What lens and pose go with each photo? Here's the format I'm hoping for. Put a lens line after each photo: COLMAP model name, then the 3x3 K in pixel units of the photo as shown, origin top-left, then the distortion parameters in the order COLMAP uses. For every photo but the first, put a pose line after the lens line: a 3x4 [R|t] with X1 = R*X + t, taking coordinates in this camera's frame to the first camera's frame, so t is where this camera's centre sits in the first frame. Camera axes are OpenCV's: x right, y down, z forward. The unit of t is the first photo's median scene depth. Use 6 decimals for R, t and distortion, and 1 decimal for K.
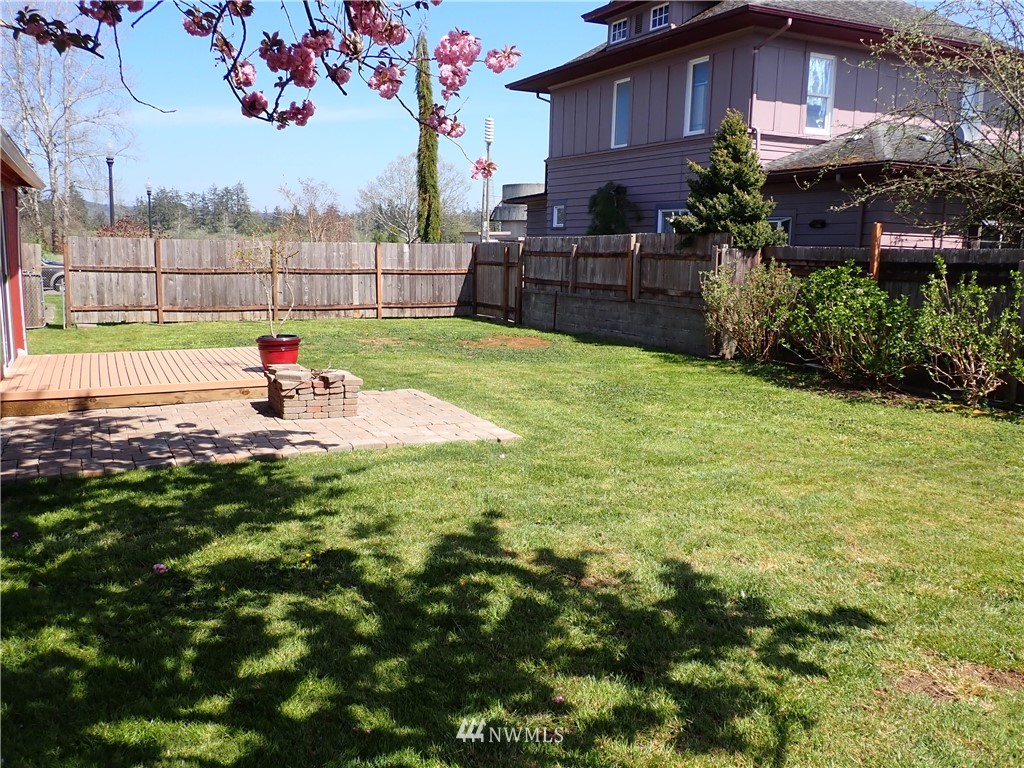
lens RADIAL K [[909.2, 0, 512.0], [0, 909.2, 384.0], [0, 0, 1]] dist [0.013685, -0.024577]
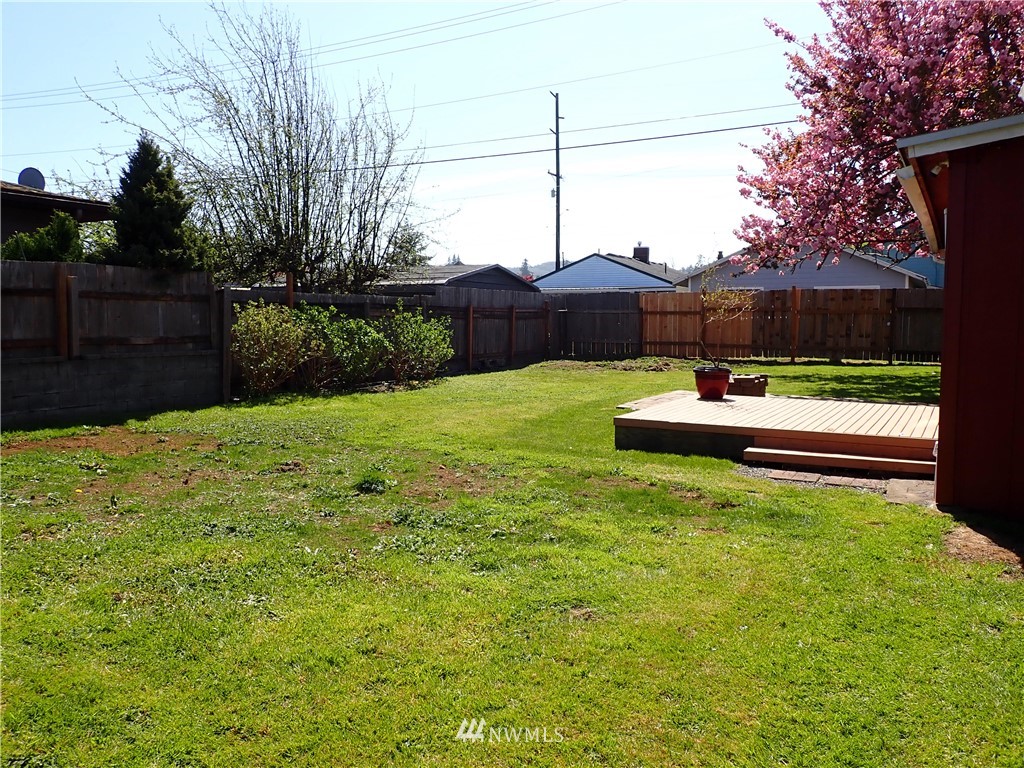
lens RADIAL K [[849.8, 0, 512.0], [0, 849.8, 384.0], [0, 0, 1]] dist [-0.003079, -0.001751]
pose [[-0.610443, -0.079176, 0.788093, -0.632307], [0.103033, 0.978599, 0.178122, -0.165407], [-0.785330, 0.189933, -0.589221, 1.207744]]
